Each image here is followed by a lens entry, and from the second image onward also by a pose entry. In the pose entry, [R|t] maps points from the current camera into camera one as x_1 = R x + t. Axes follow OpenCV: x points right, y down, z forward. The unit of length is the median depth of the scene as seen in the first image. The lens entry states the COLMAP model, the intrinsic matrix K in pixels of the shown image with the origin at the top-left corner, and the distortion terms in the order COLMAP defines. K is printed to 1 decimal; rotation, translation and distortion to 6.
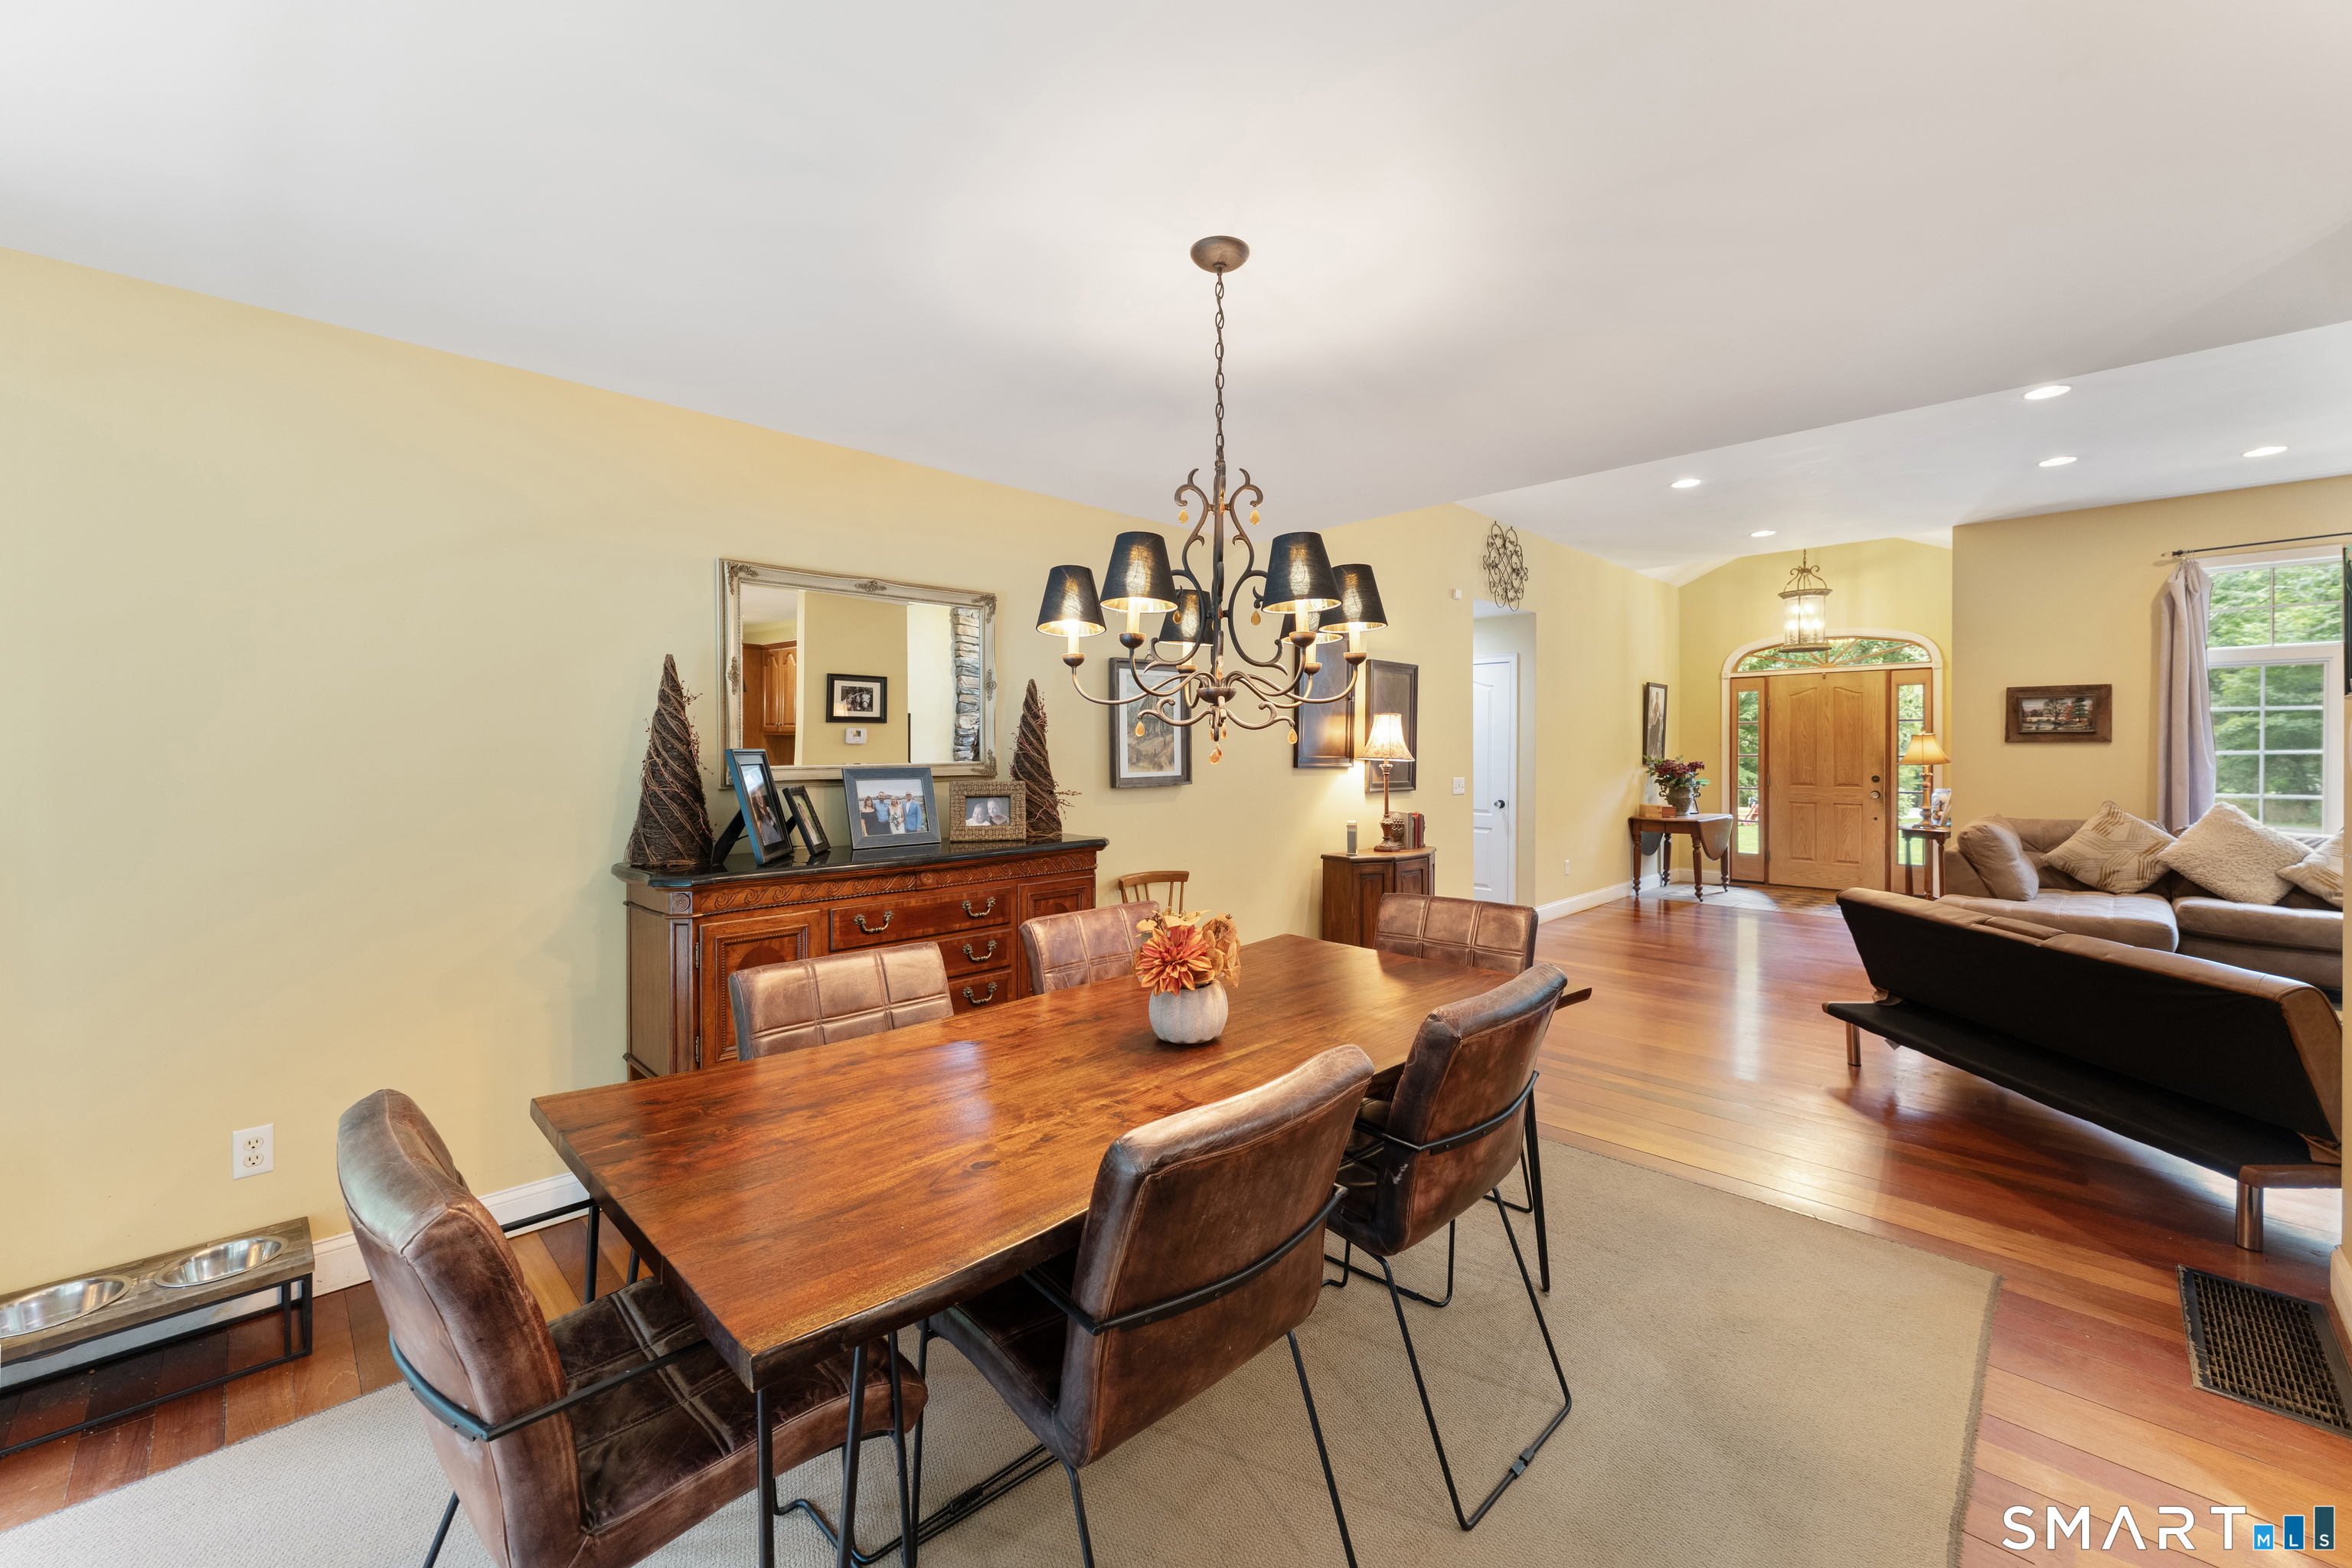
lens RADIAL K [[944.4, 0, 1176.0], [0, 944.4, 764.9], [0, 0, 1]] dist [-0.001190, 0.000088]
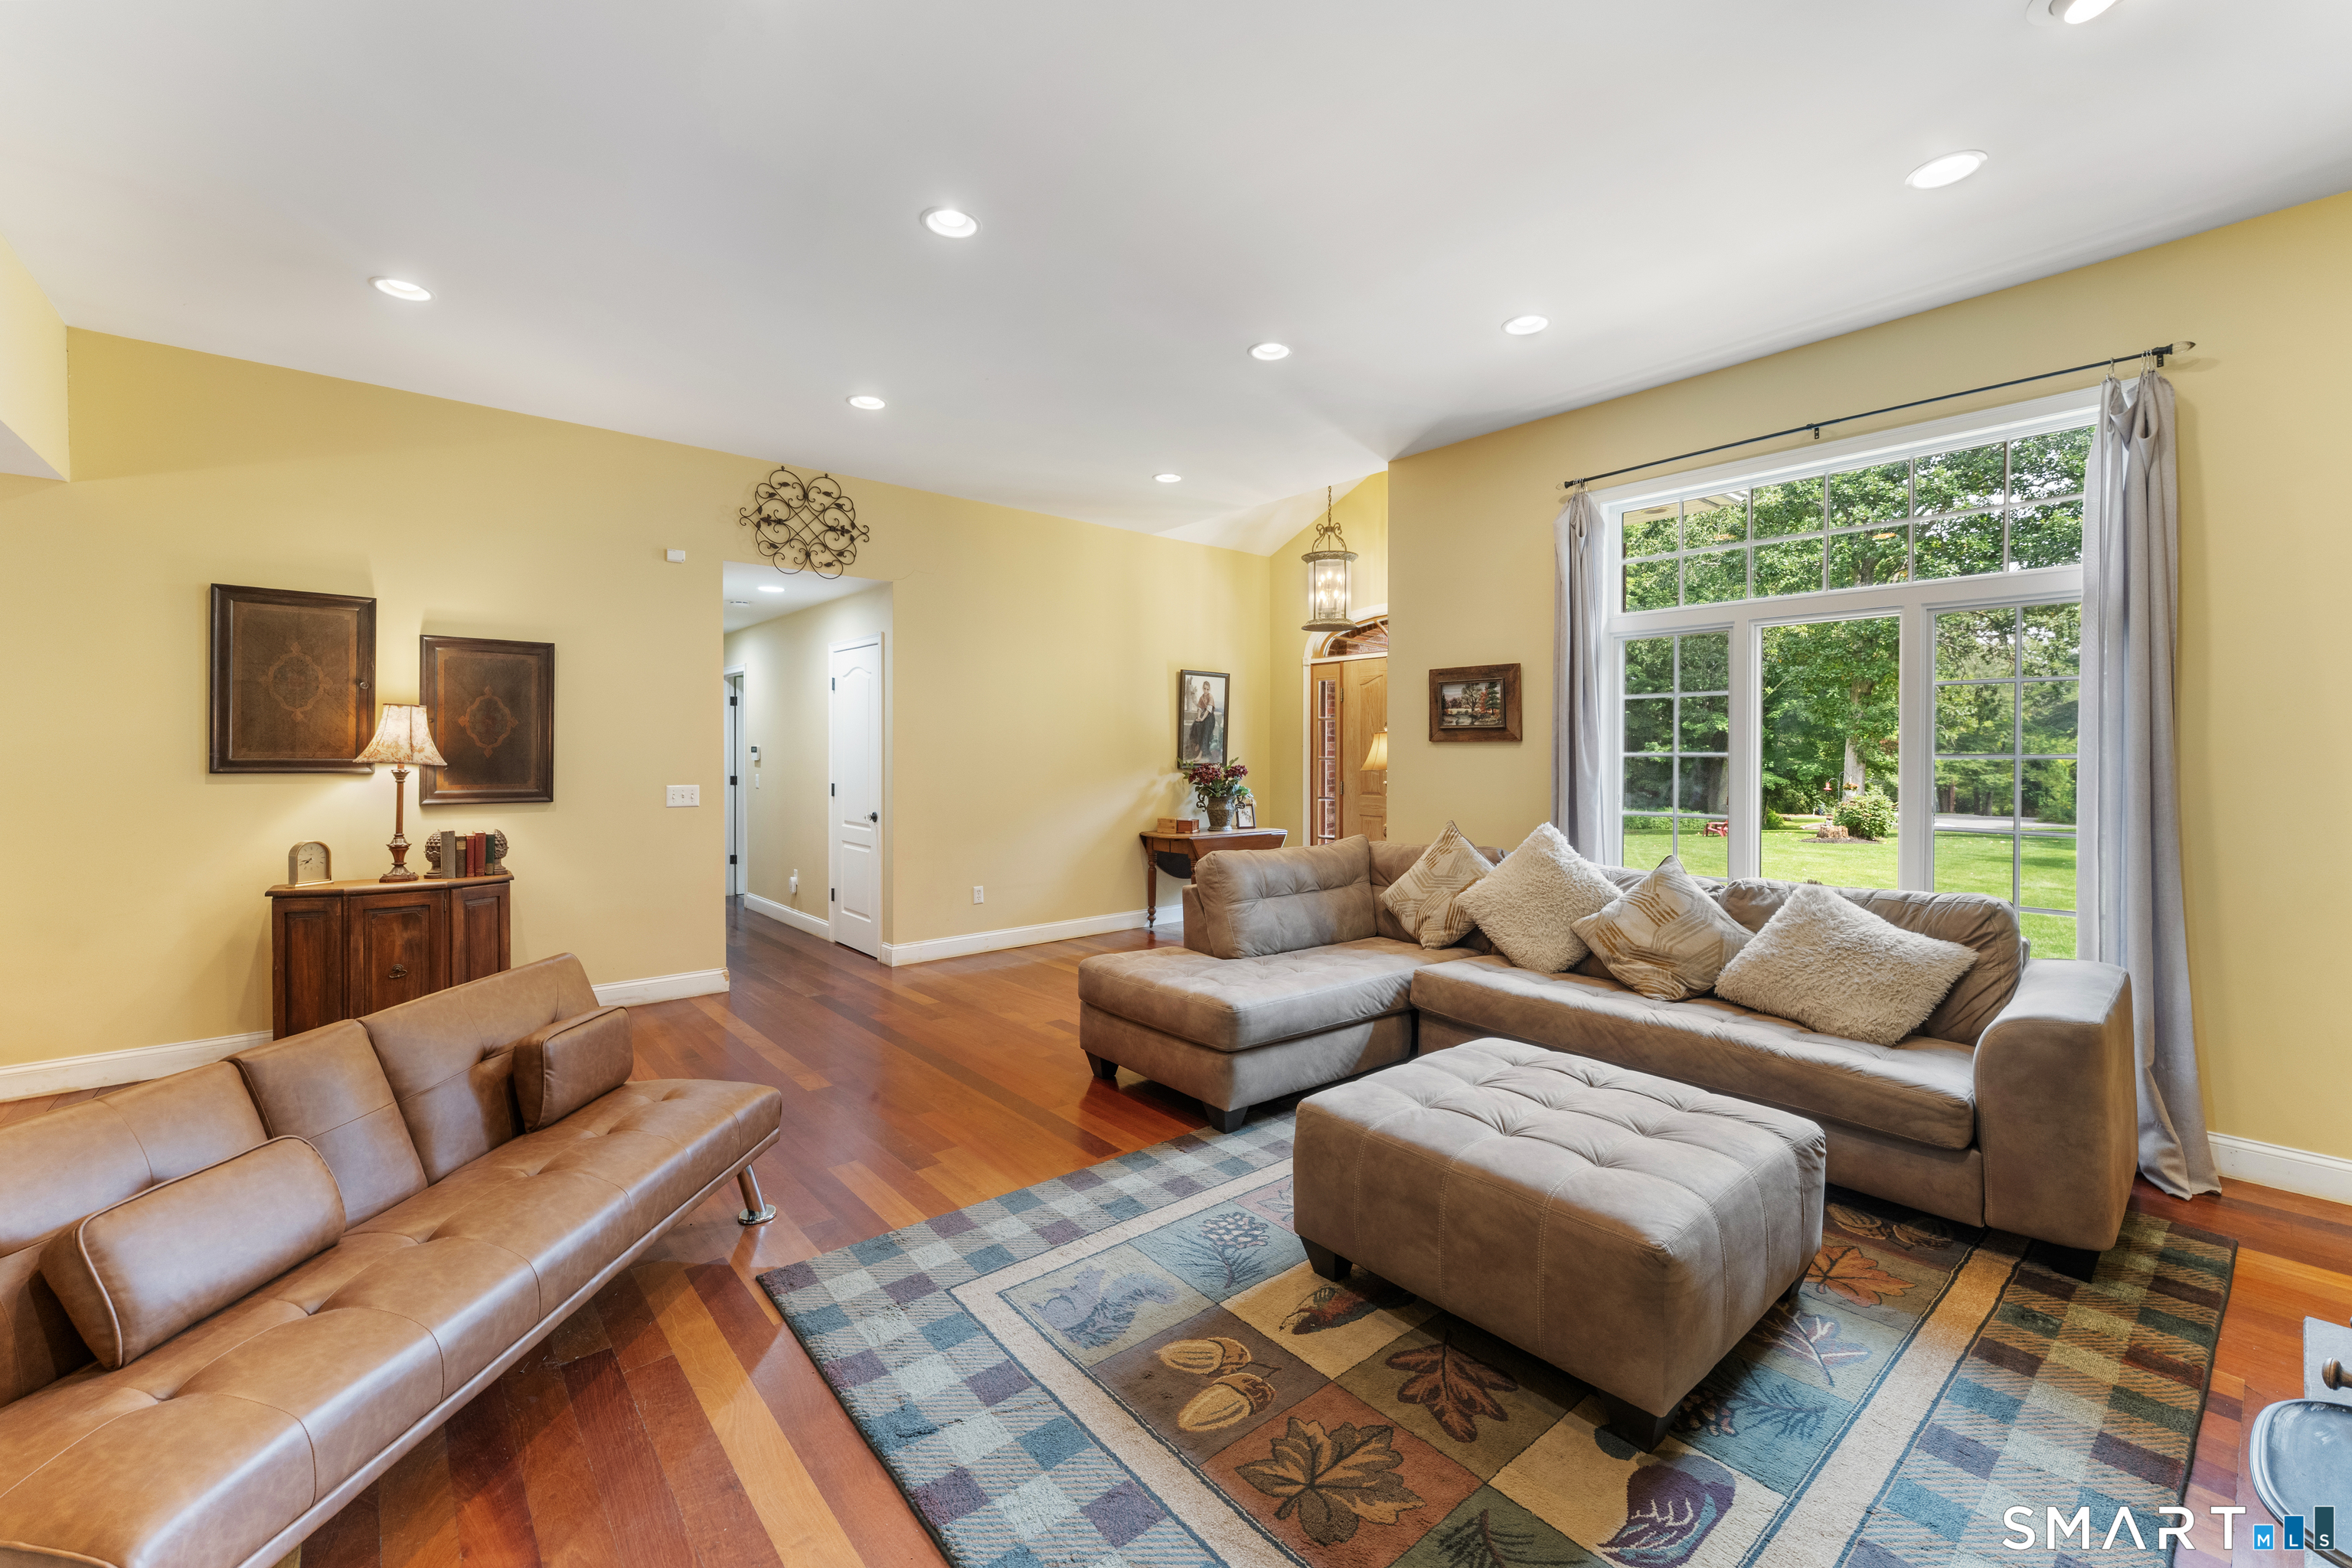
lens RADIAL K [[944.4, 0, 1193.3], [0, 944.4, 770.5], [0, 0, 1]] dist [-0.001190, 0.000088]
pose [[0.997124, 0.002795, -0.075738, 0.757213], [-0.002456, 0.999987, 0.004561, -0.003386], [0.075750, -0.004361, 0.997117, 0.225114]]
